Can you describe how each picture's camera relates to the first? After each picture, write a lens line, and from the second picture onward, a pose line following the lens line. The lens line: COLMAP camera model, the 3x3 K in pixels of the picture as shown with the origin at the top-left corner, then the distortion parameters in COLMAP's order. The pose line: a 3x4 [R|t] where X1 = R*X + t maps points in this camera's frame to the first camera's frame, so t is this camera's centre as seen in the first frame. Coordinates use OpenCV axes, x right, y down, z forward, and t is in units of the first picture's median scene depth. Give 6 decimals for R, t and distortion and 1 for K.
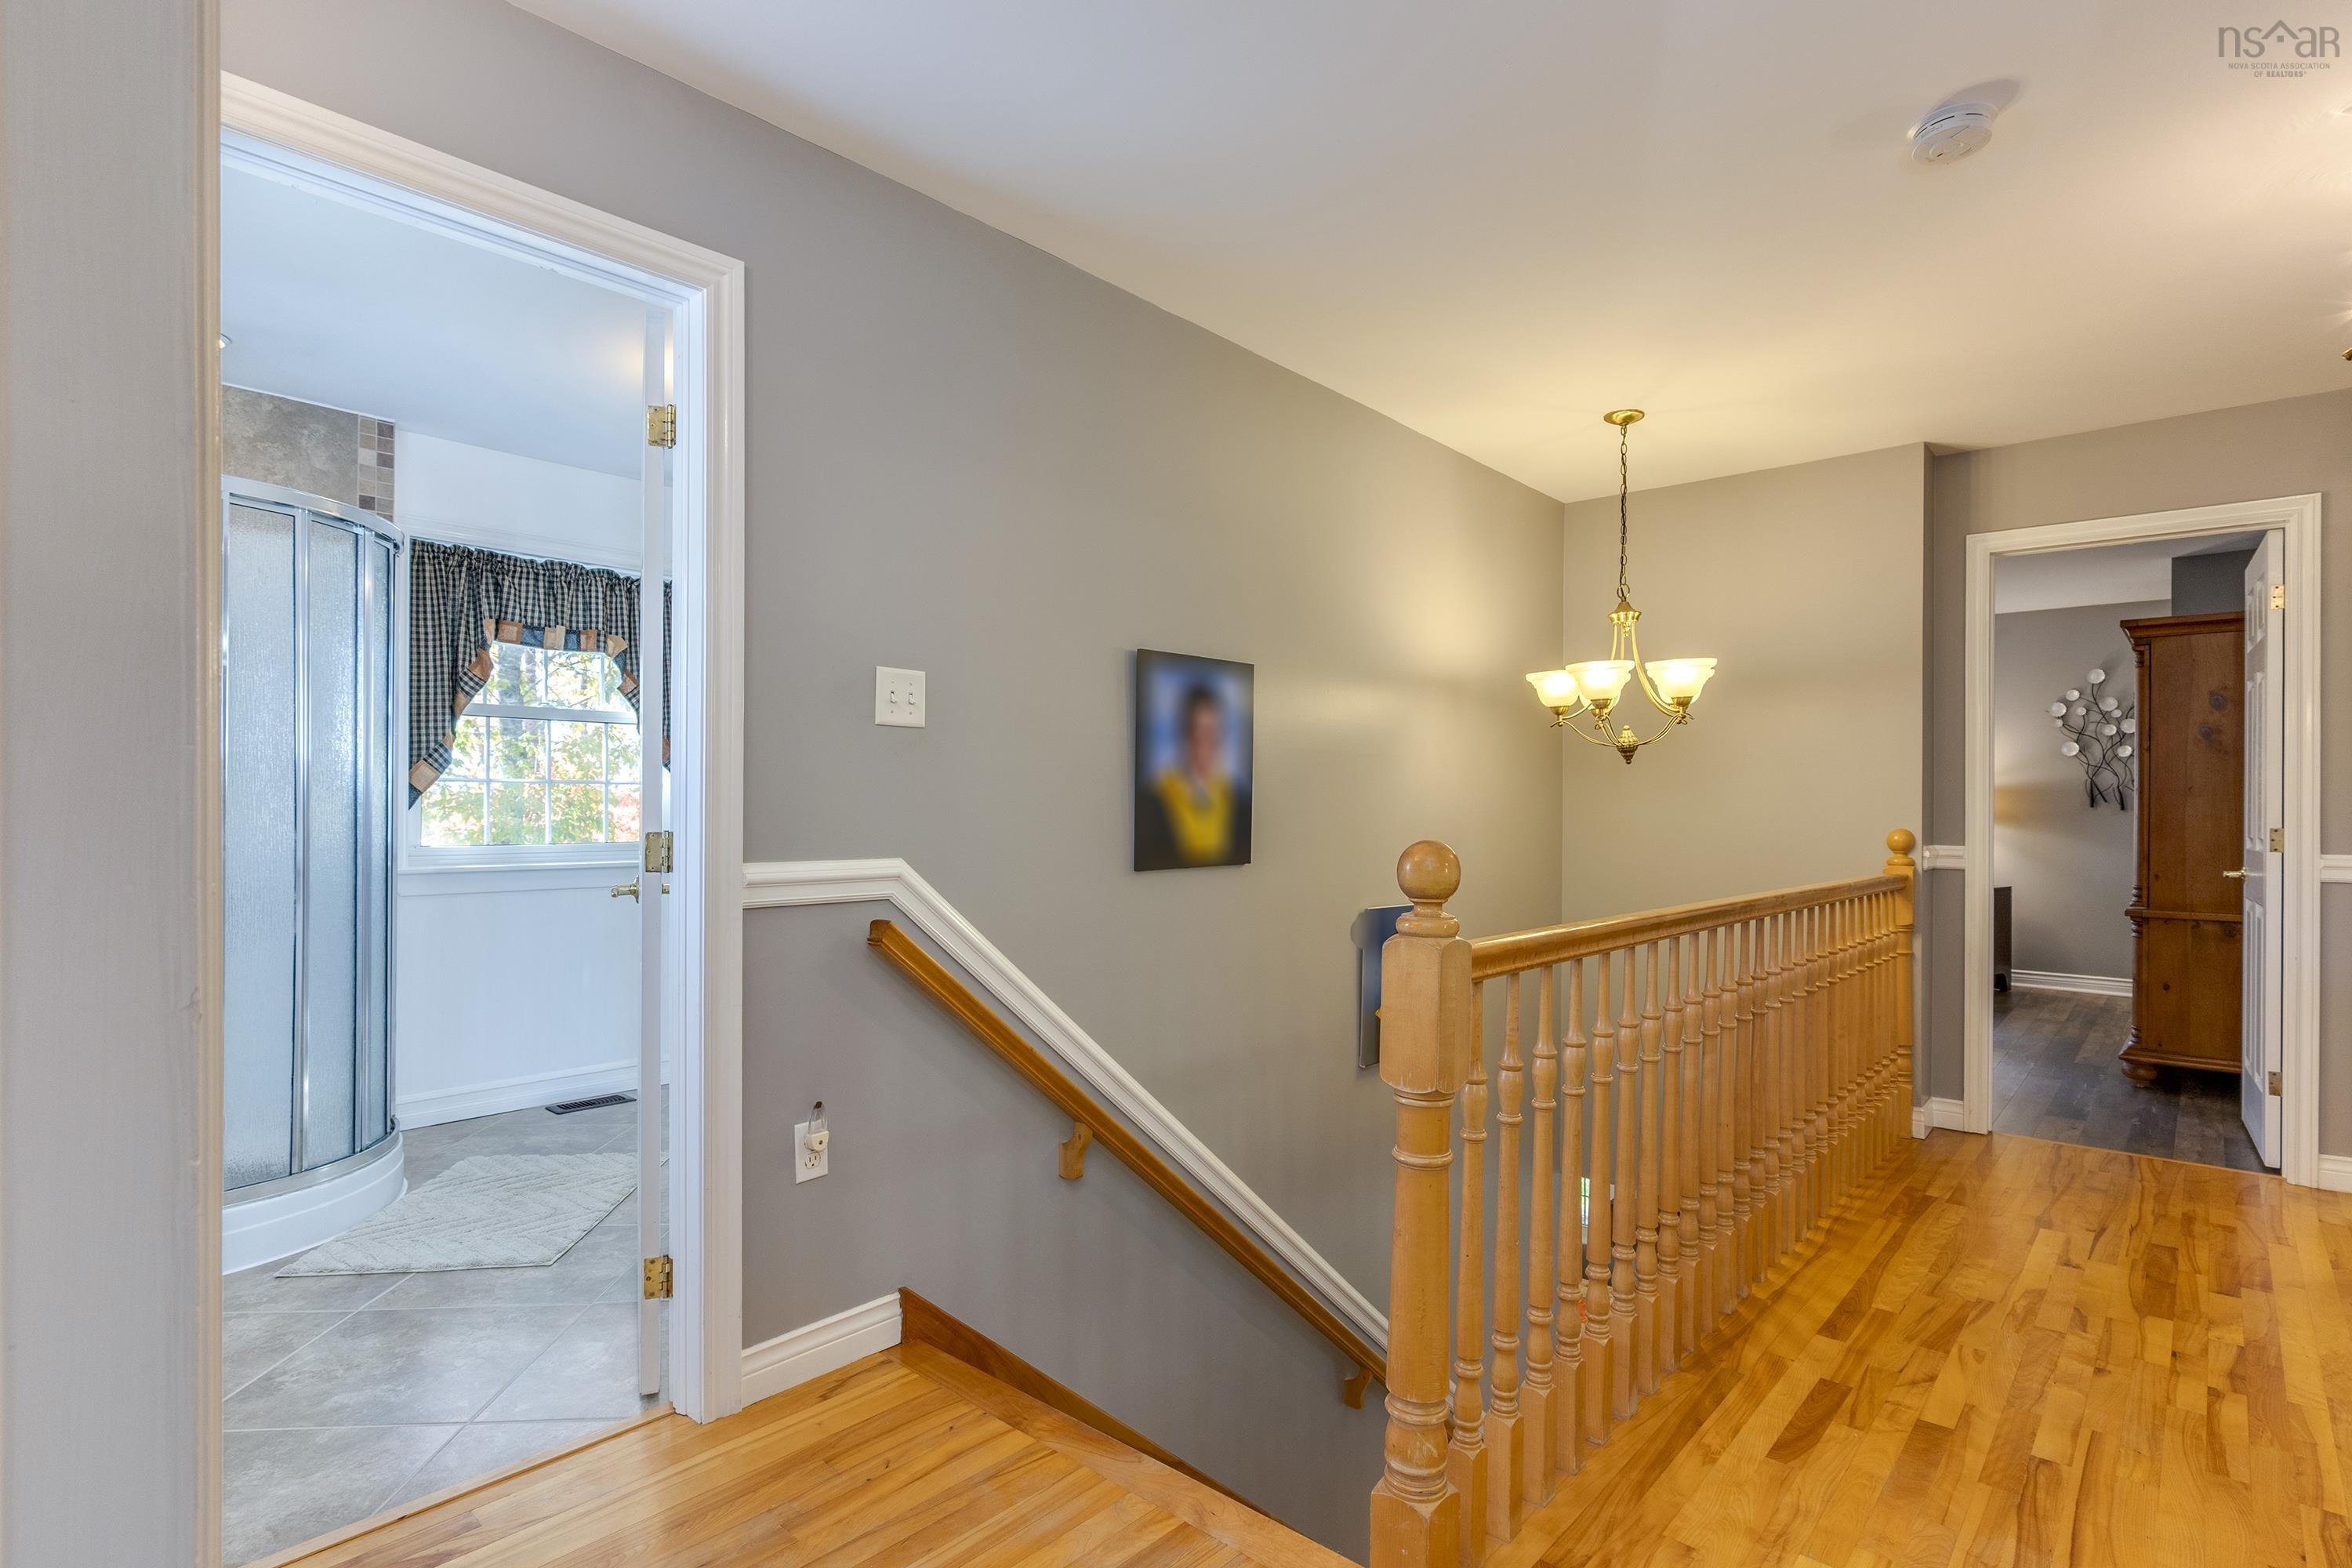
lens RADIAL K [[1171.7, 0, 1175.3], [0, 1171.7, 794.1], [0, 0, 1]] dist [-0.000046, 0.000036]
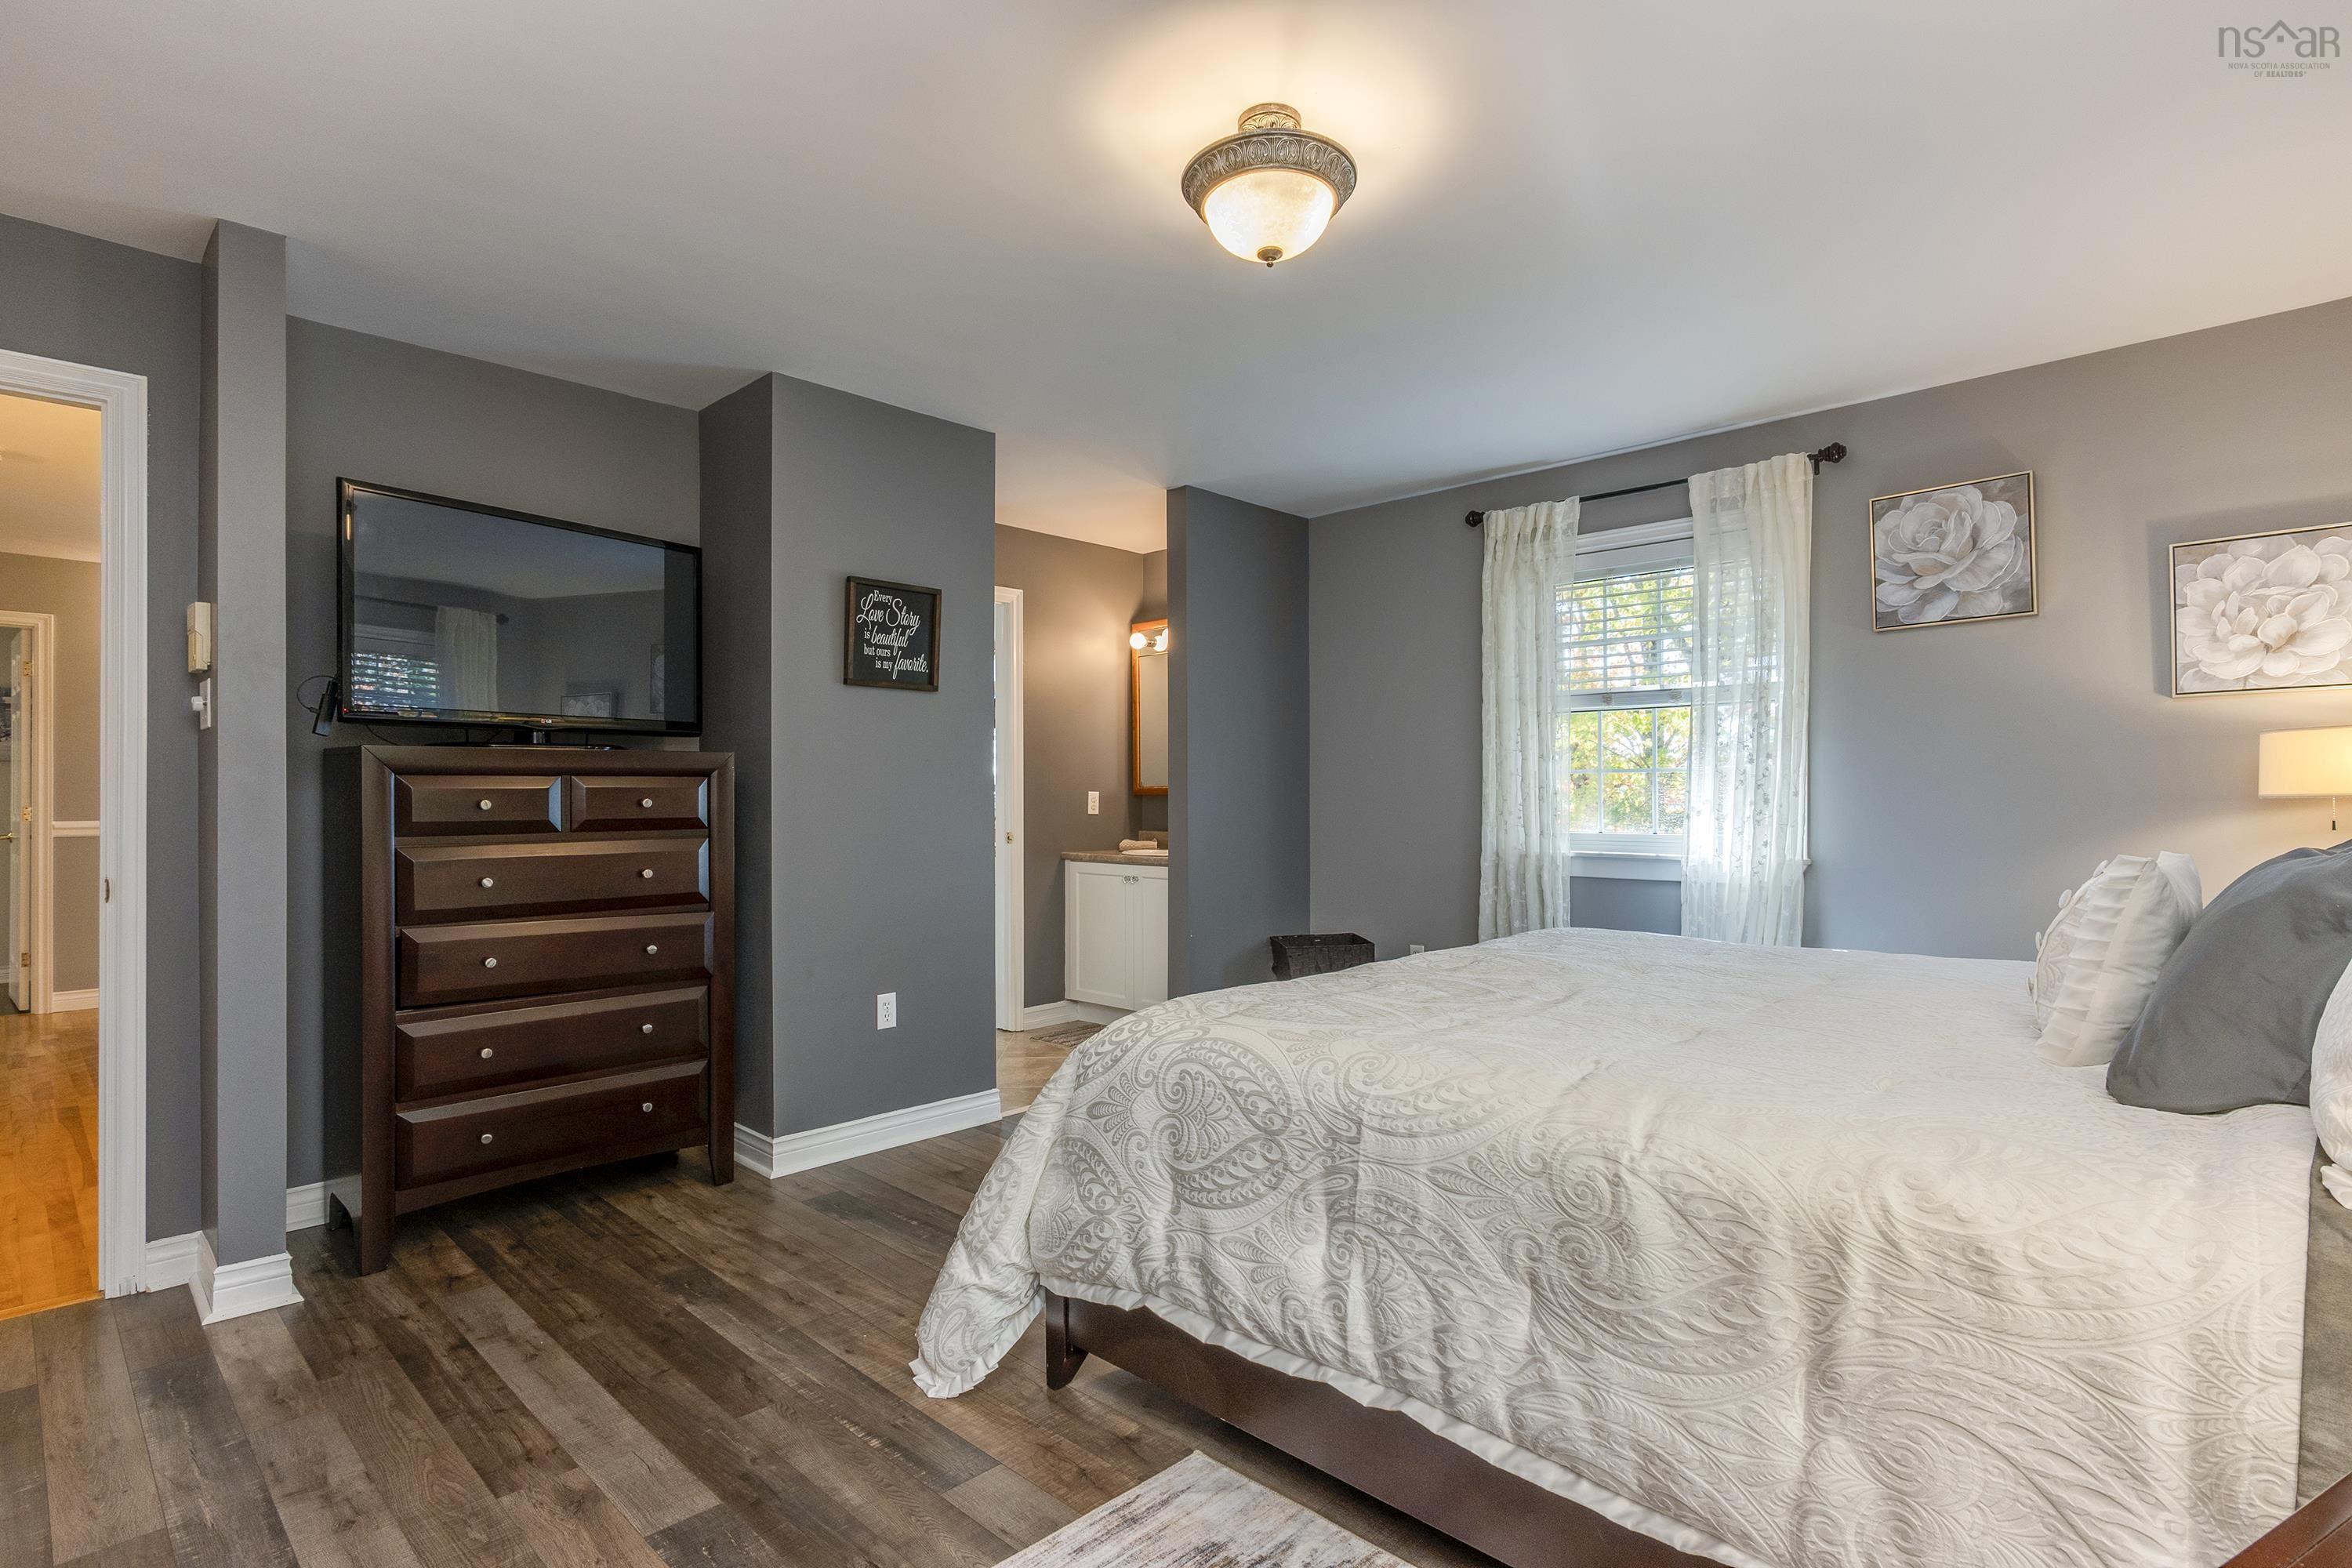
lens RADIAL K [[1171.7, 0, 1175.4], [0, 1171.7, 783.7], [0, 0, 1]] dist [-0.000046, 0.000036]
pose [[0.042602, -0.001486, 0.999091, -0.534806], [-0.001857, 0.999997, 0.001566, 0.016581], [-0.999090, -0.001922, 0.042600, -0.573516]]
